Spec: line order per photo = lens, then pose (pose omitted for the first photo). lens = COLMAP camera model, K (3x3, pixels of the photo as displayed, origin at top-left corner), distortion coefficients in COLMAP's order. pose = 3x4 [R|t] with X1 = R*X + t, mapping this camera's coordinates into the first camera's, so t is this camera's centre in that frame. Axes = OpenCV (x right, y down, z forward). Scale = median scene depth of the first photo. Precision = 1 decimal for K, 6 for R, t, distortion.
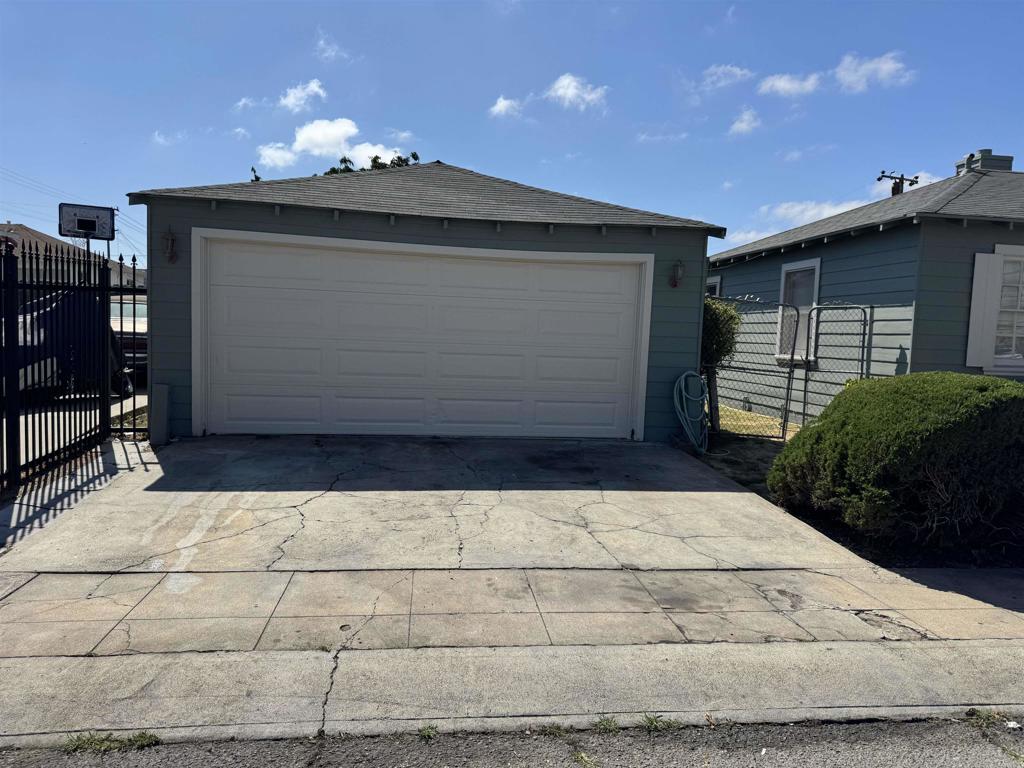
lens RADIAL K [[721.8, 0, 504.0], [0, 721.8, 347.6], [0, 0, 1]] dist [0.082547, -0.075397]
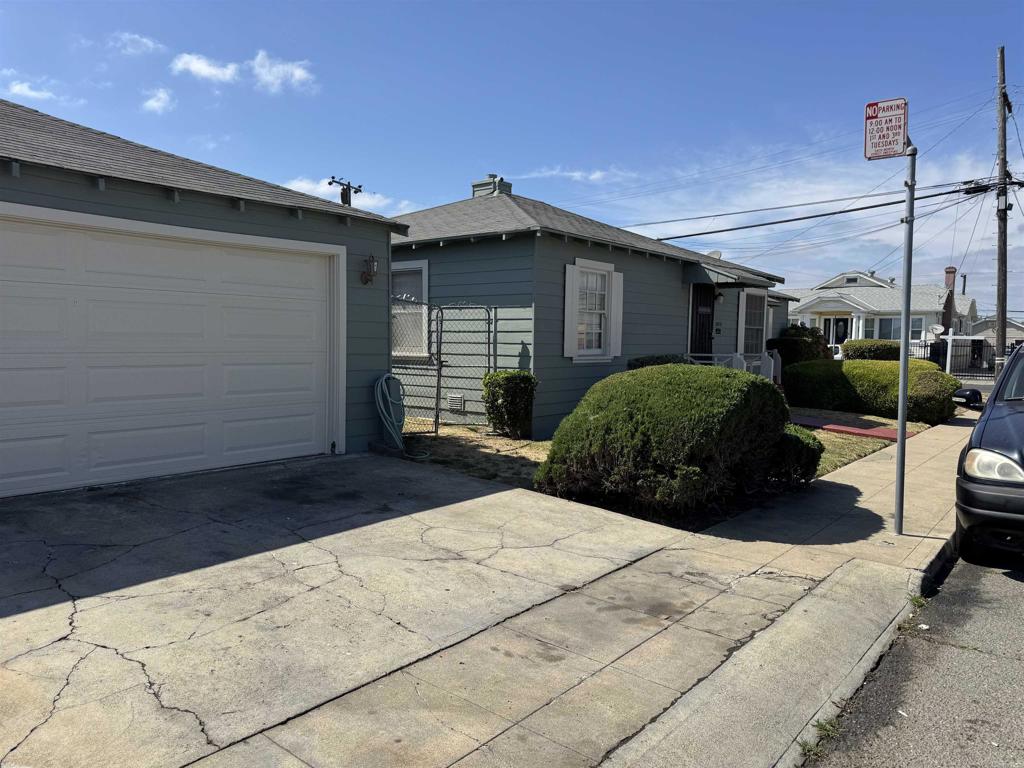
lens RADIAL K [[721.8, 0, 508.4], [0, 721.8, 376.1], [0, 0, 1]] dist [0.082547, -0.075397]
pose [[0.723965, -0.057153, 0.687465, -0.451338], [0.023226, 0.998016, 0.058512, -0.026626], [-0.689446, -0.026393, 0.723856, 0.330929]]
